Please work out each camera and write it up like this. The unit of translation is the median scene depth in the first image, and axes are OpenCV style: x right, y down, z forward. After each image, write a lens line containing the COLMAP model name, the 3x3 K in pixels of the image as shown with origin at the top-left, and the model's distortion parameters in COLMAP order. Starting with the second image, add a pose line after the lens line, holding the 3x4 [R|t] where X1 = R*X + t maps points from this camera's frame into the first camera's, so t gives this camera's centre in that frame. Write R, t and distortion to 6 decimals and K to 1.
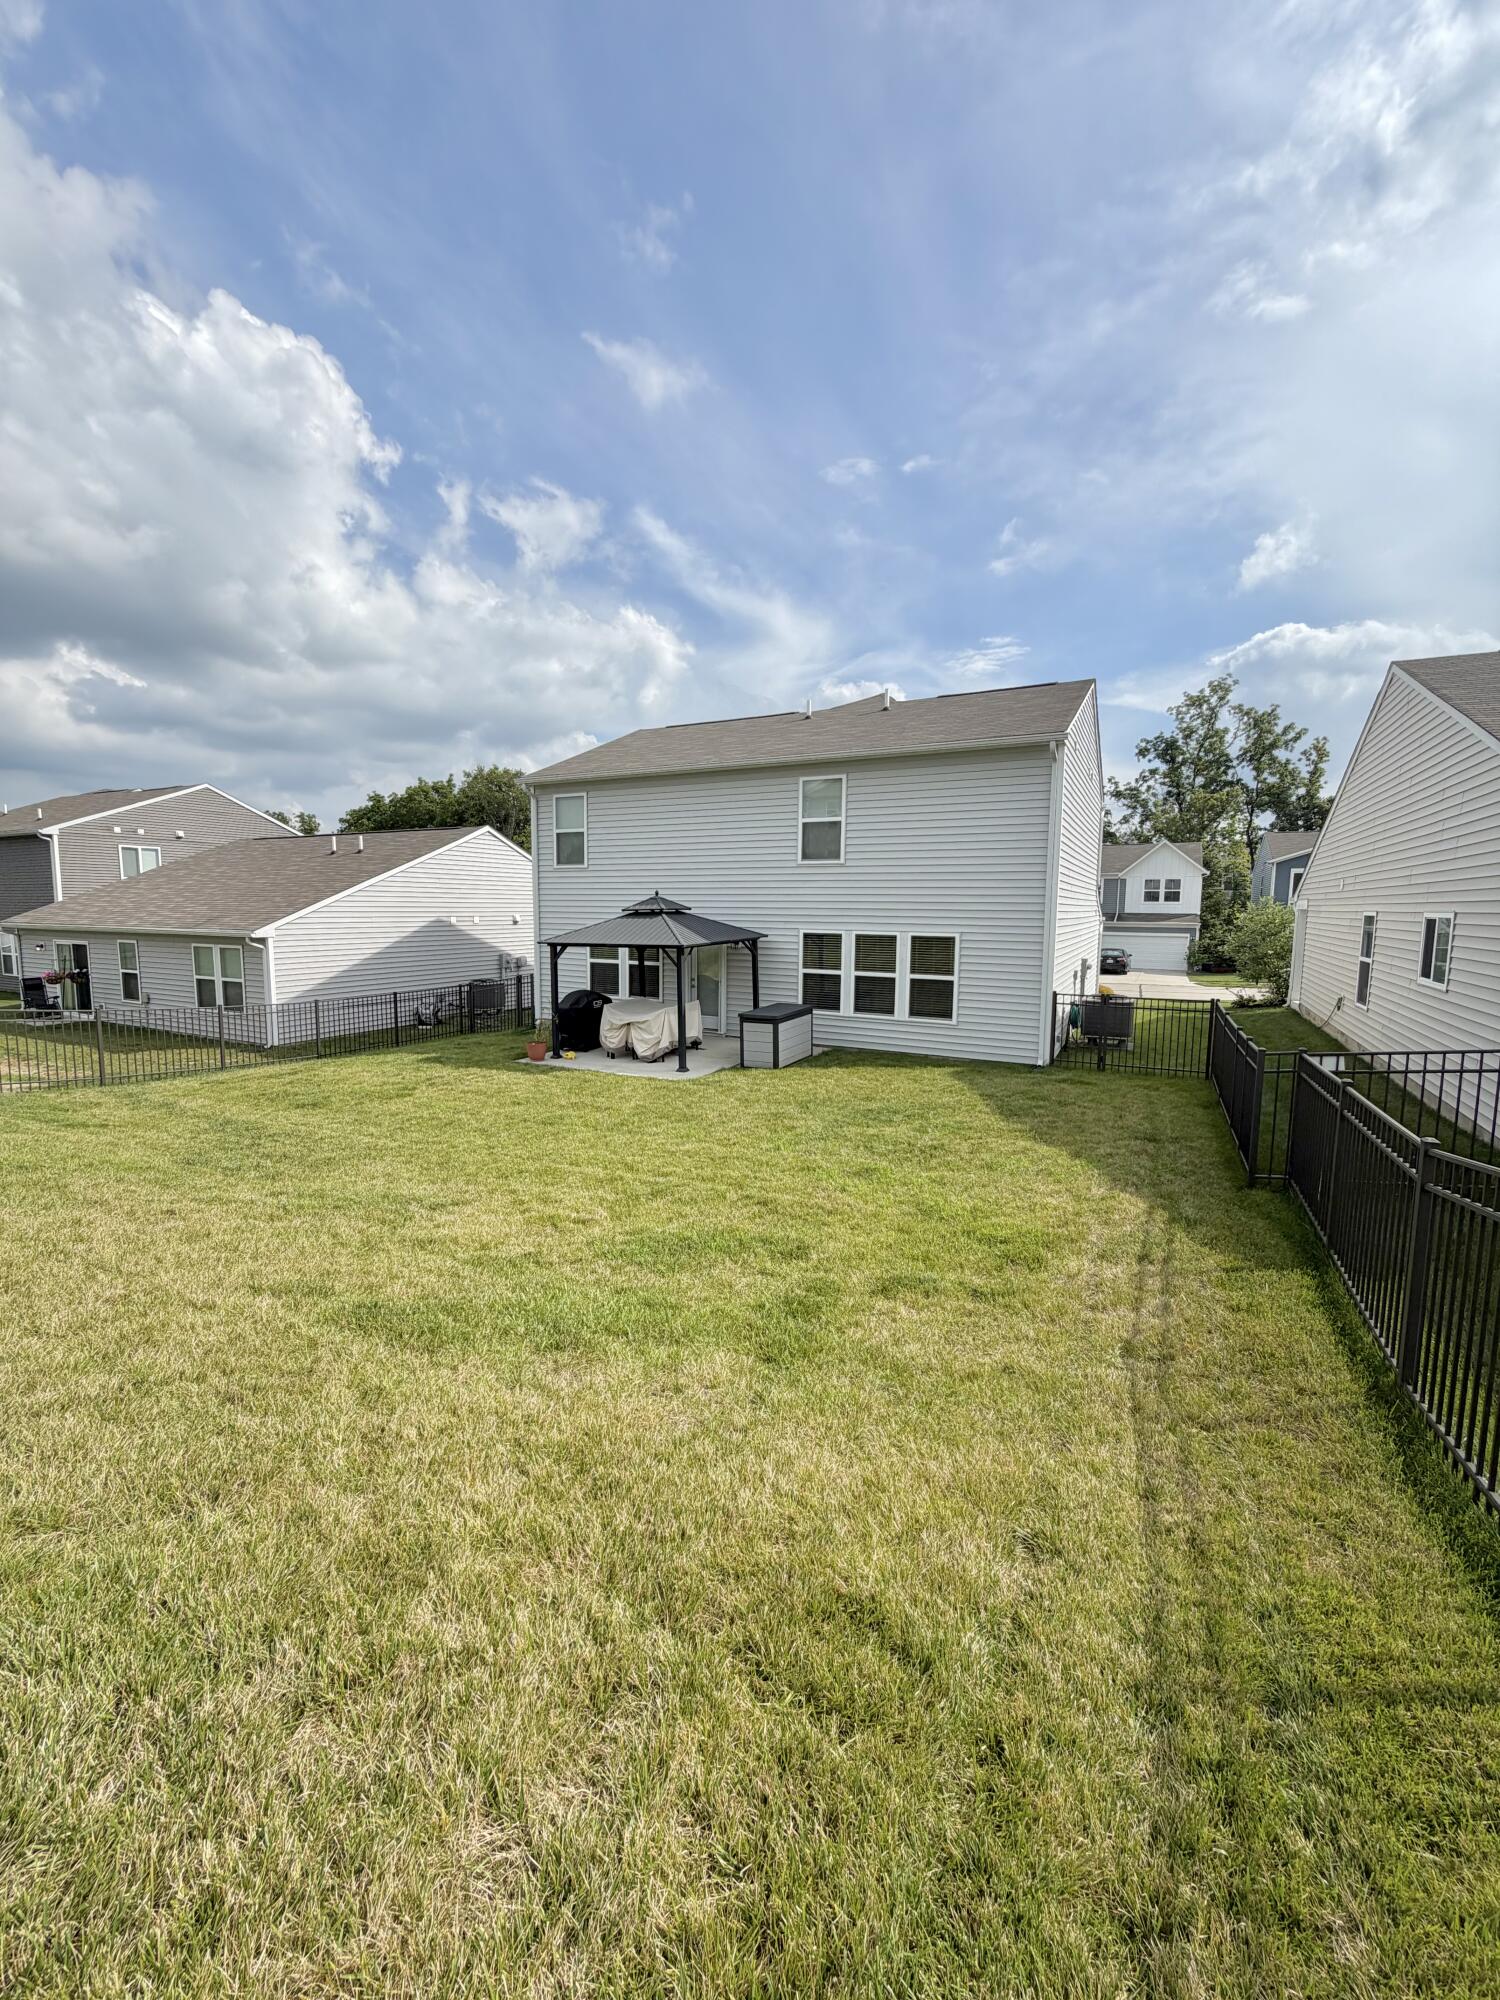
lens RADIAL K [[799.7, 0, 749.8], [0, 799.7, 1009.4], [0, 0, 1]] dist [0.001961, 0.000170]
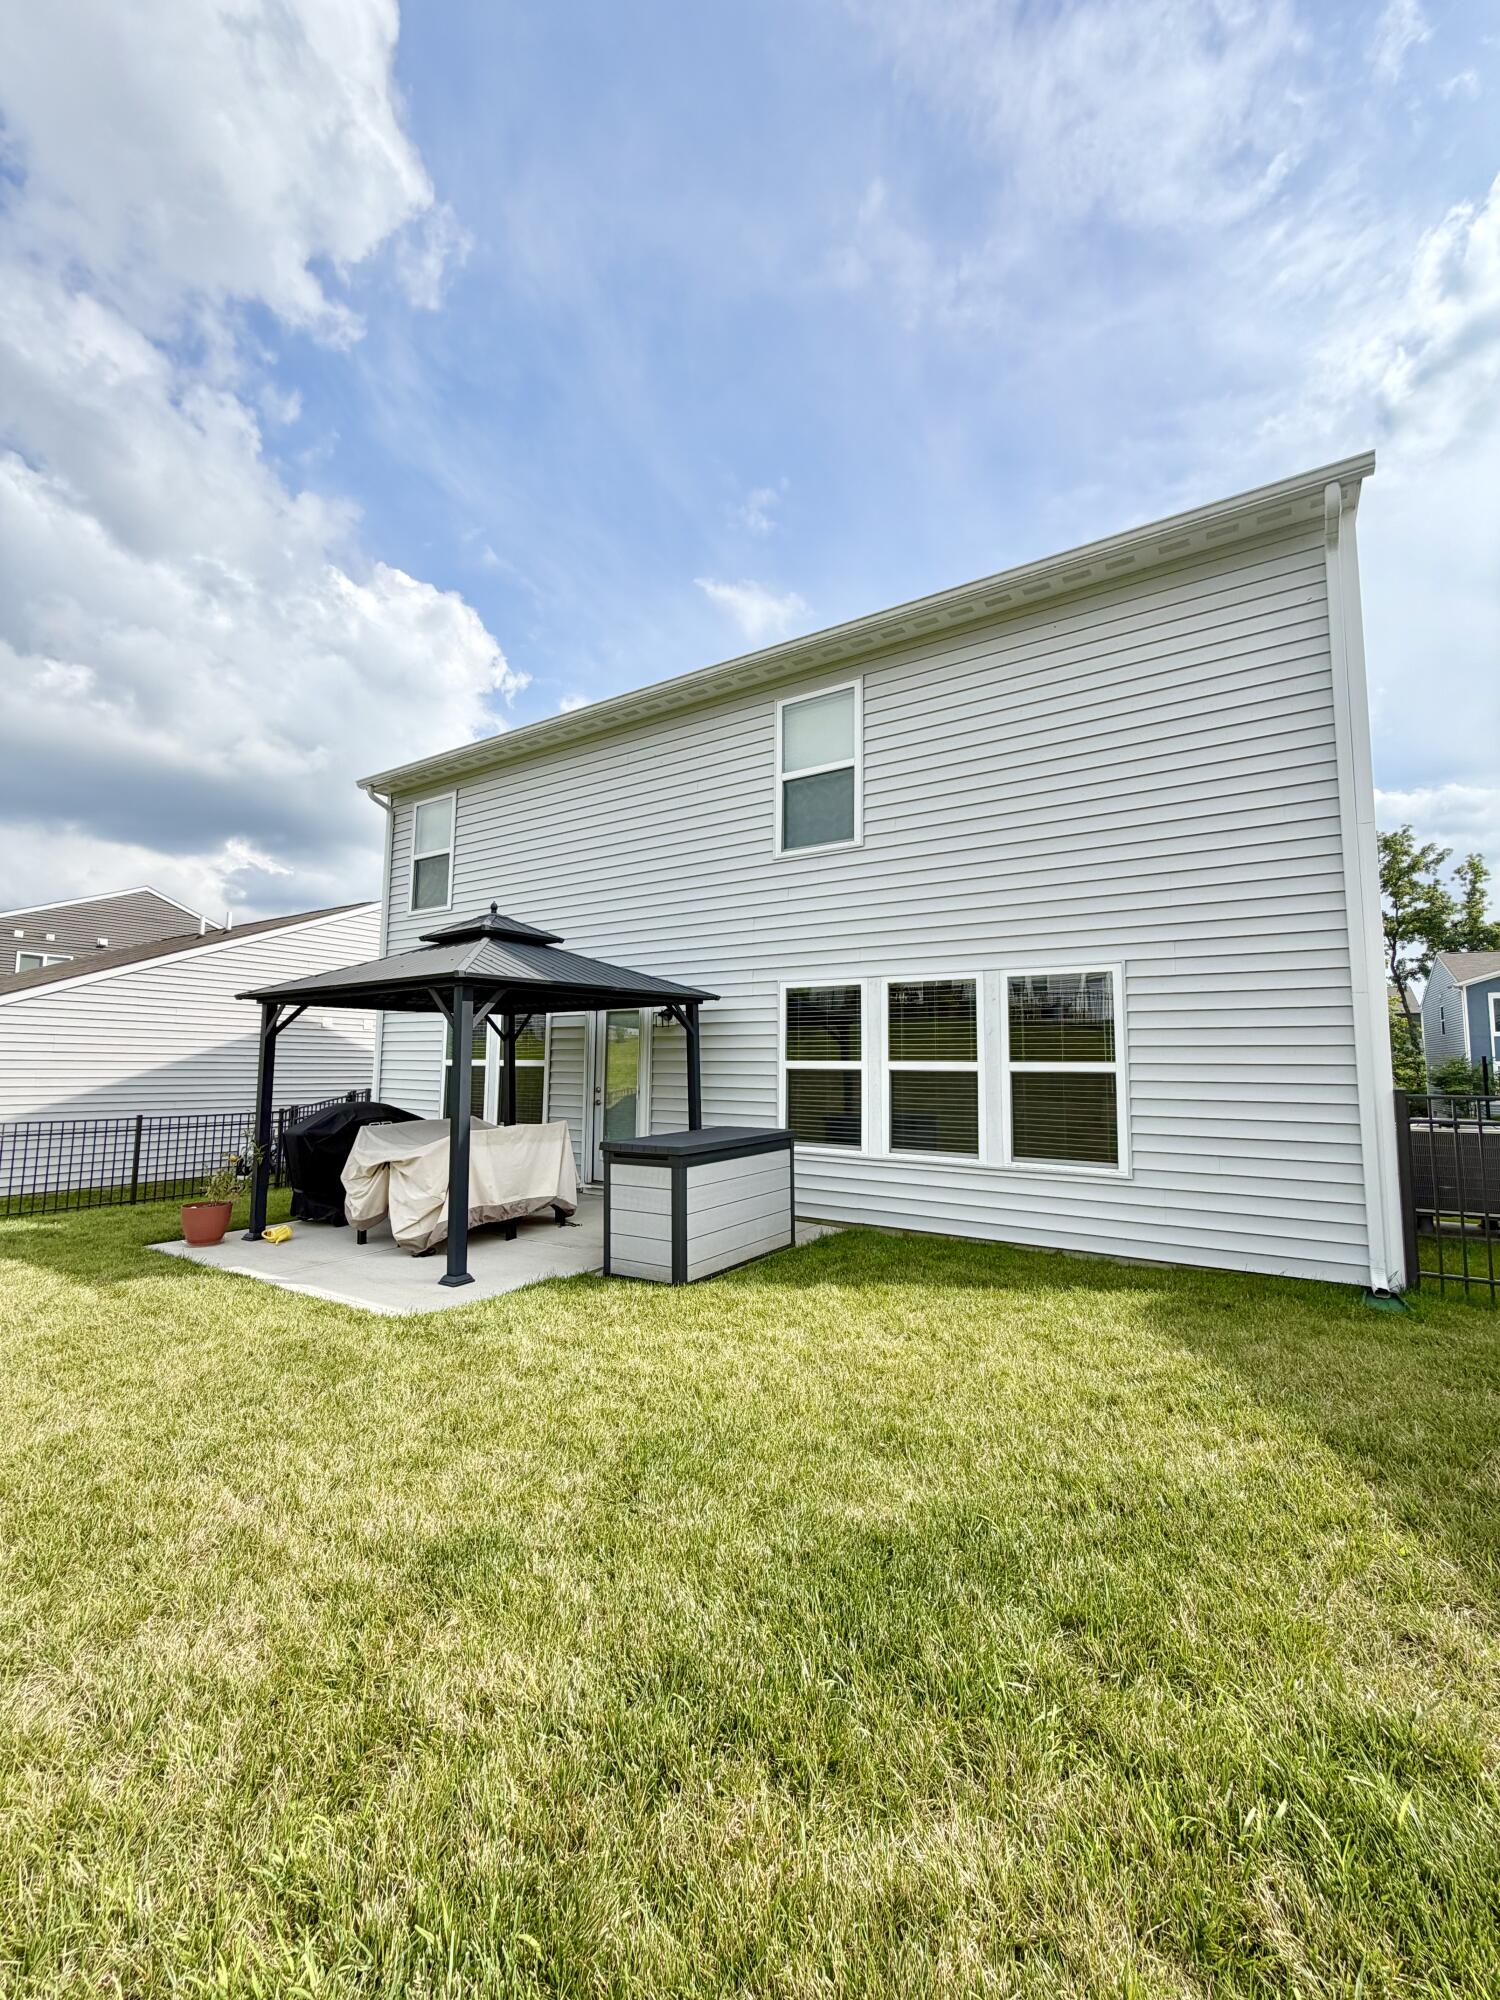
lens RADIAL K [[799.7, 0, 758.1], [0, 799.7, 1000.6], [0, 0, 1]] dist [0.001961, 0.000170]
pose [[0.995878, -0.007069, -0.090422, 0.095225], [-0.012127, 0.977629, -0.209986, 0.017351], [0.089883, 0.210217, 0.973514, 0.514874]]
